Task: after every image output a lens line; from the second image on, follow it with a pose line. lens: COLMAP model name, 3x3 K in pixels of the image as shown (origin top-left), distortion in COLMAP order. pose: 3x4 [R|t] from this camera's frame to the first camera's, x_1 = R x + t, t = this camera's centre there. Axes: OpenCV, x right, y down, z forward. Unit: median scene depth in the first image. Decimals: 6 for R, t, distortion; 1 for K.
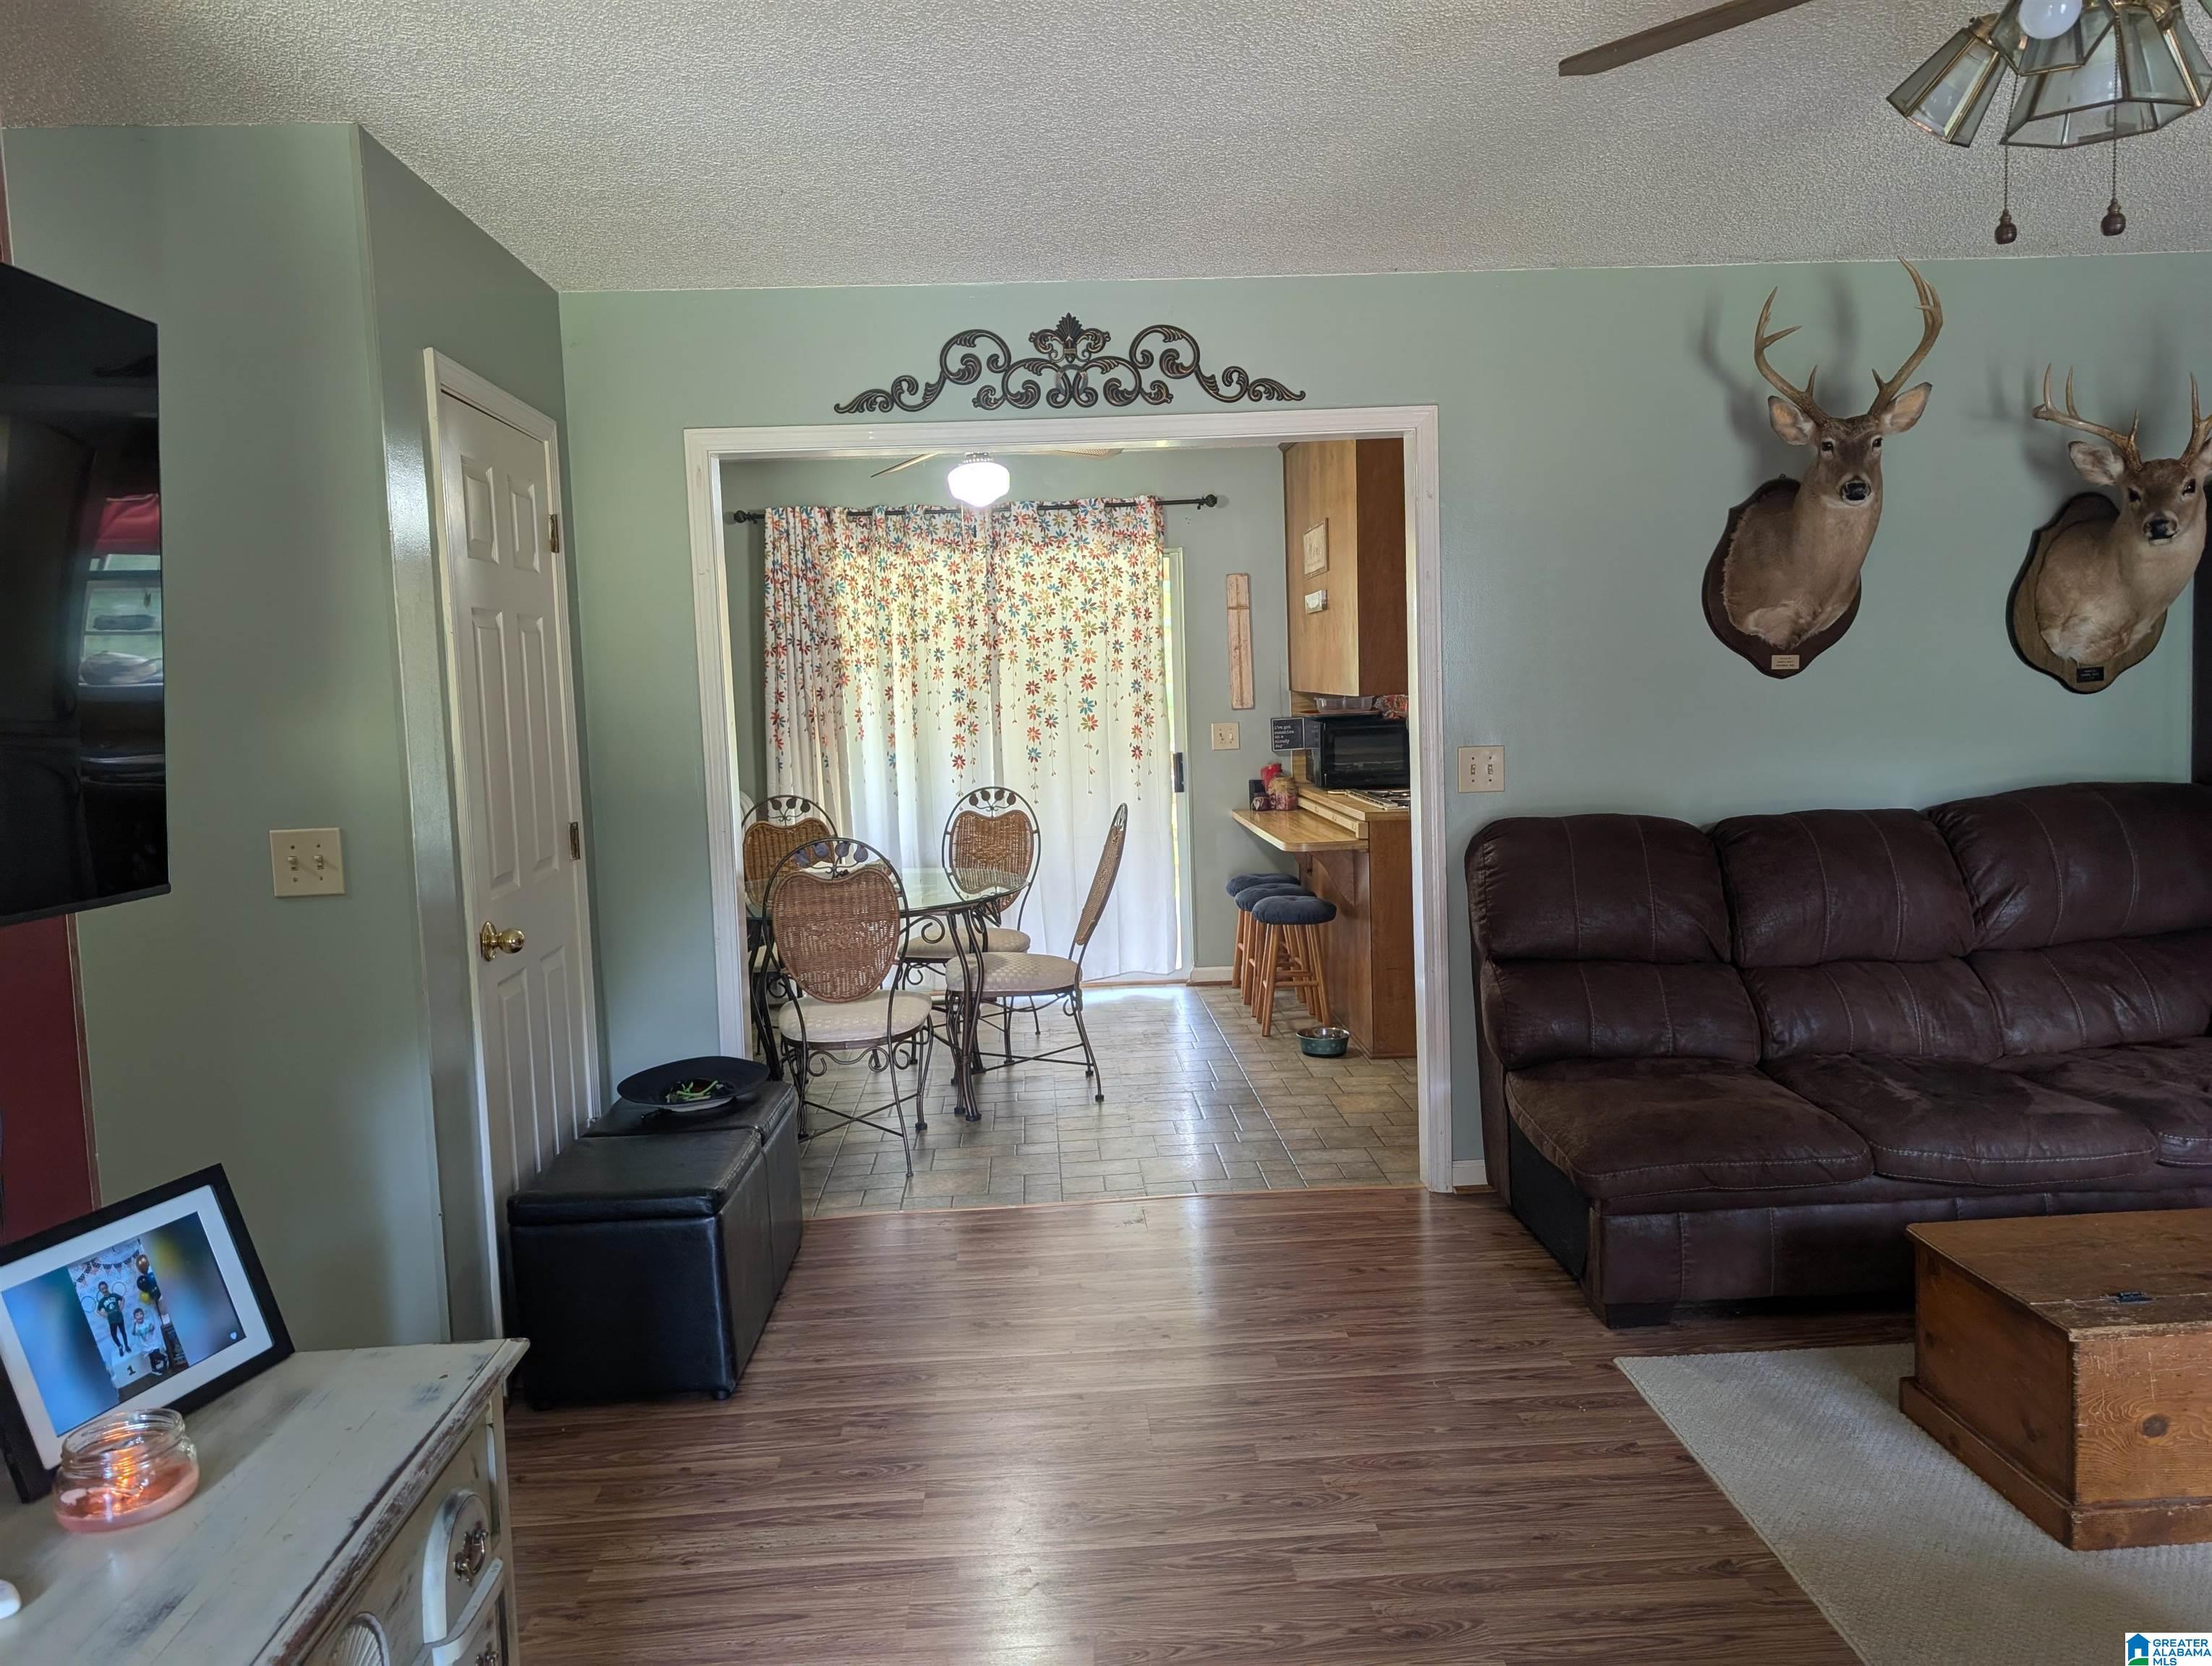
lens RADIAL K [[1576.8, 0, 1107.0], [0, 1576.8, 829.5], [0, 0, 1]] dist [0.021386, -0.014809]
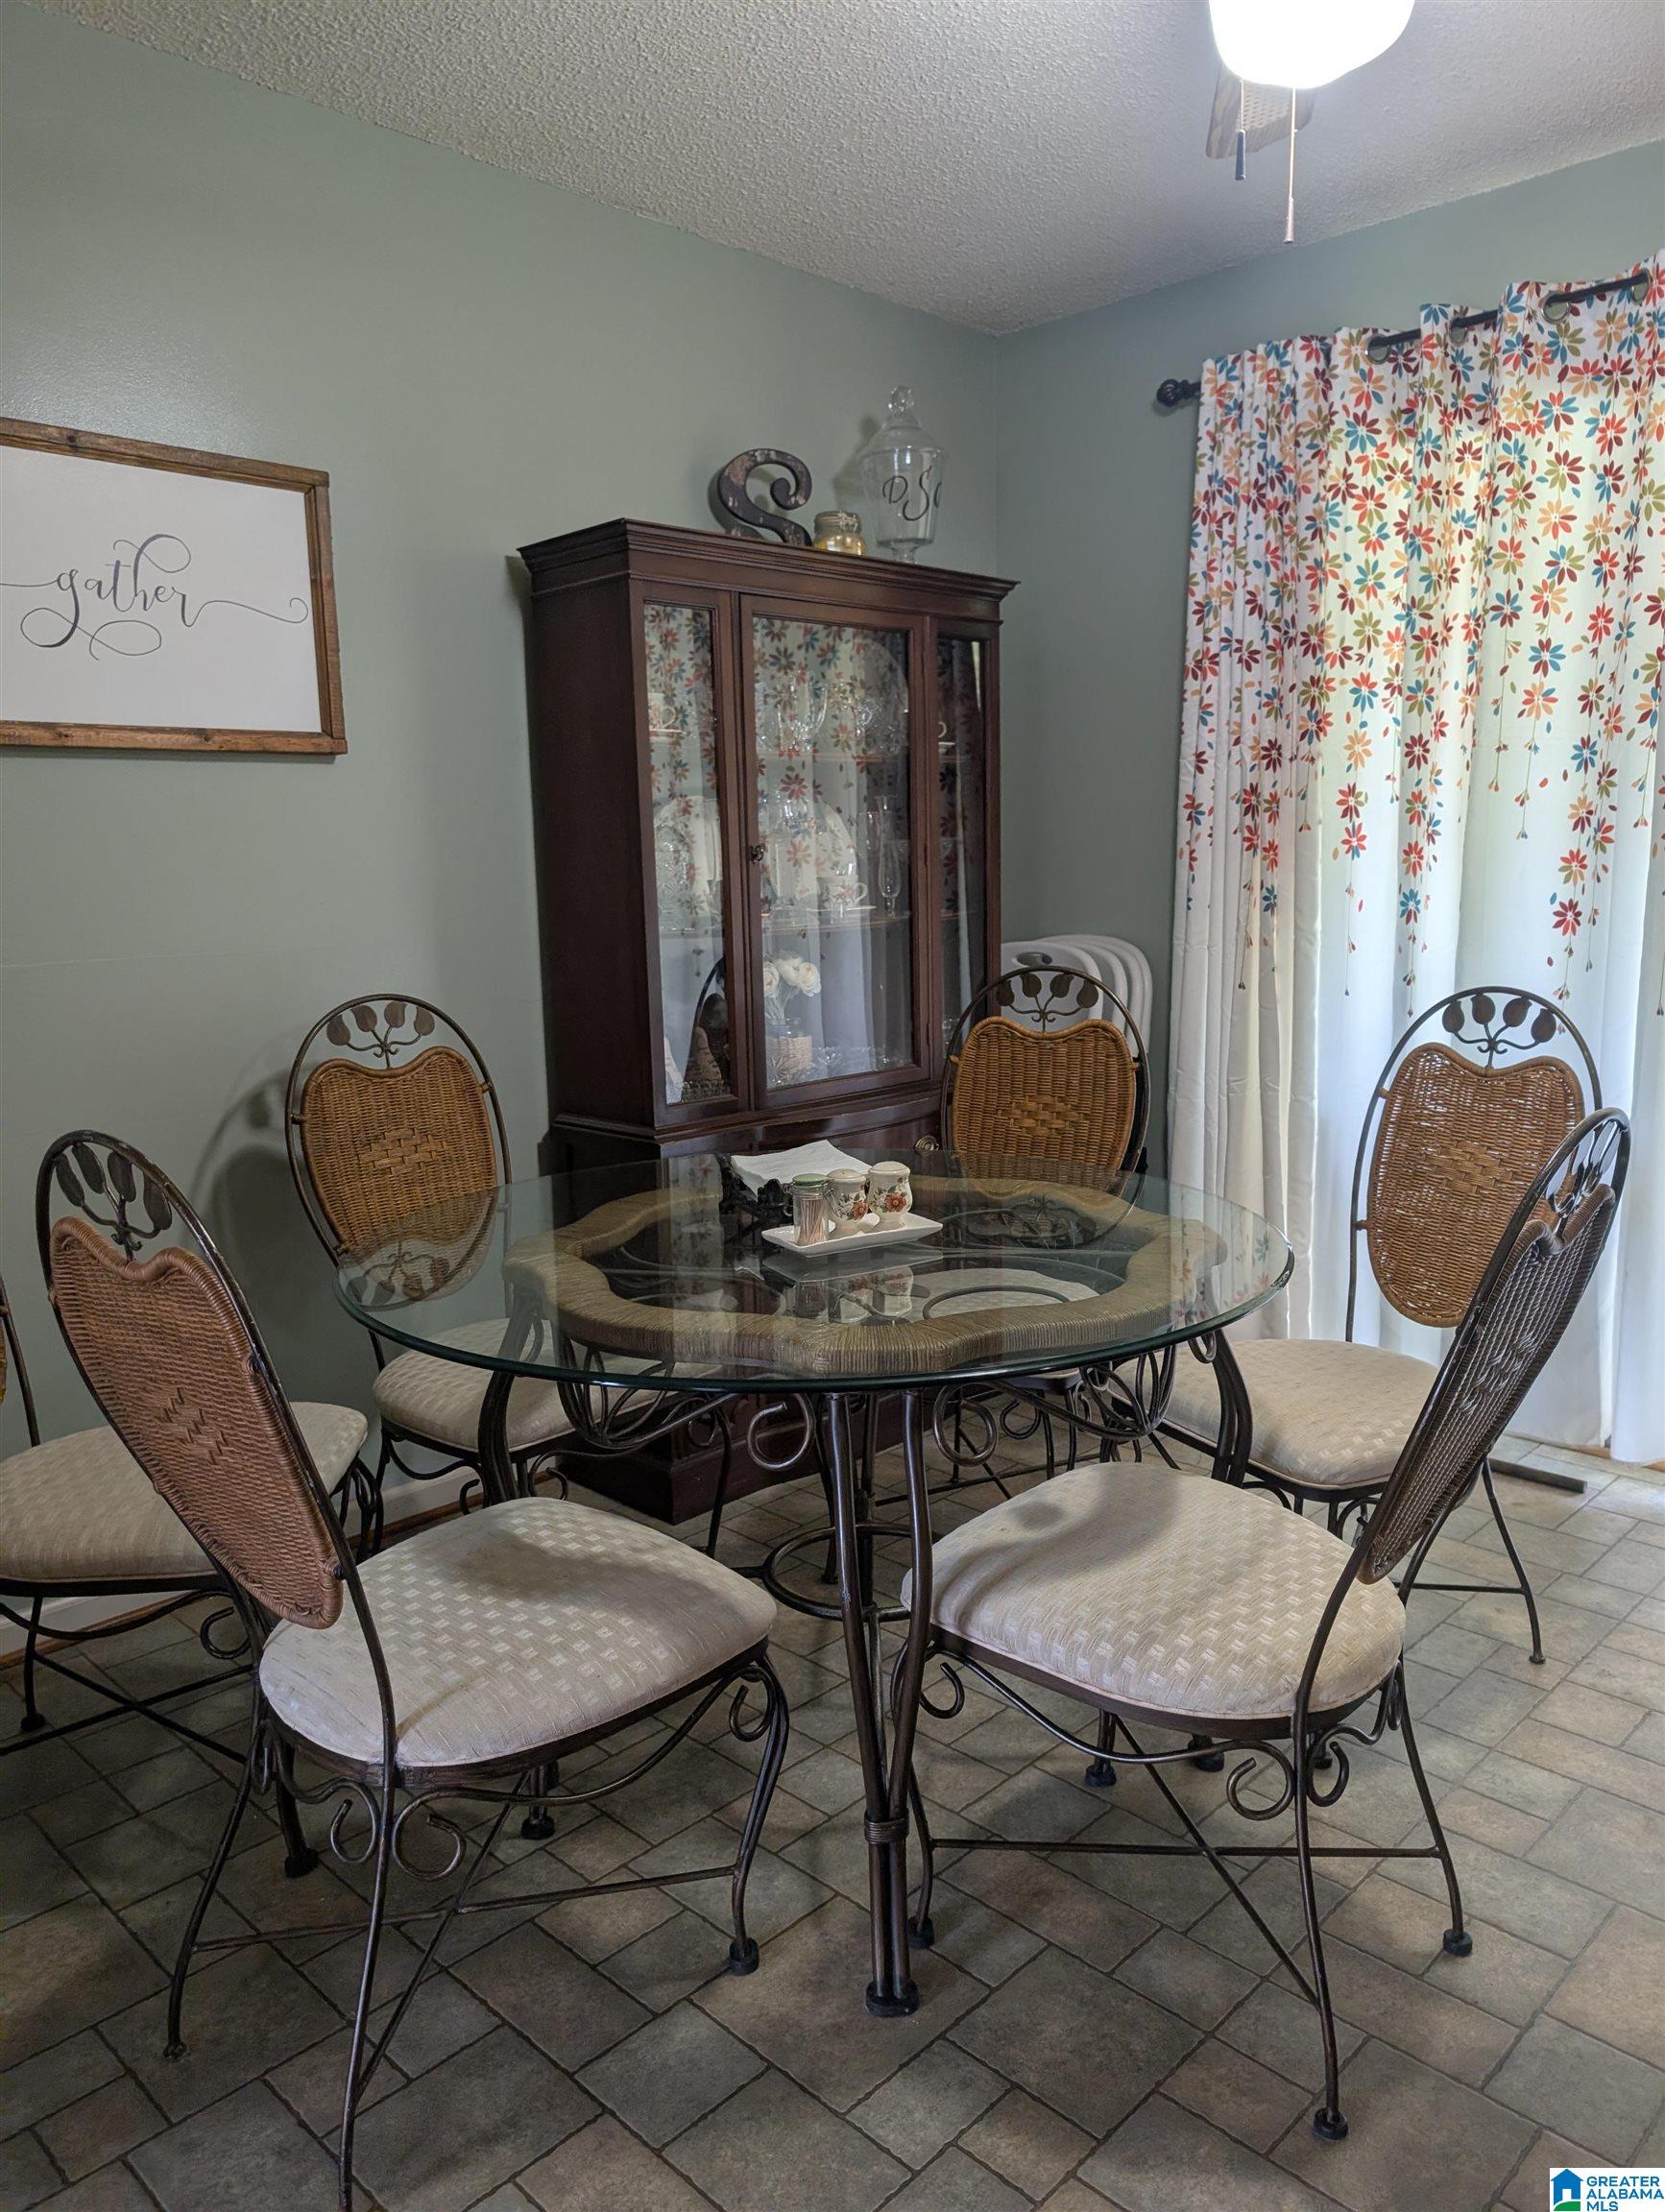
lens RADIAL K [[1594.2, 0, 833.8], [0, 1594.2, 1106.2], [0, 0, 1]] dist [-0.005849, -0.001246]
pose [[0.664746, 0.143684, -0.733122, 0.094613], [-0.075183, 0.989215, 0.125705, -0.032188], [0.743277, -0.028443, 0.668379, 0.582125]]
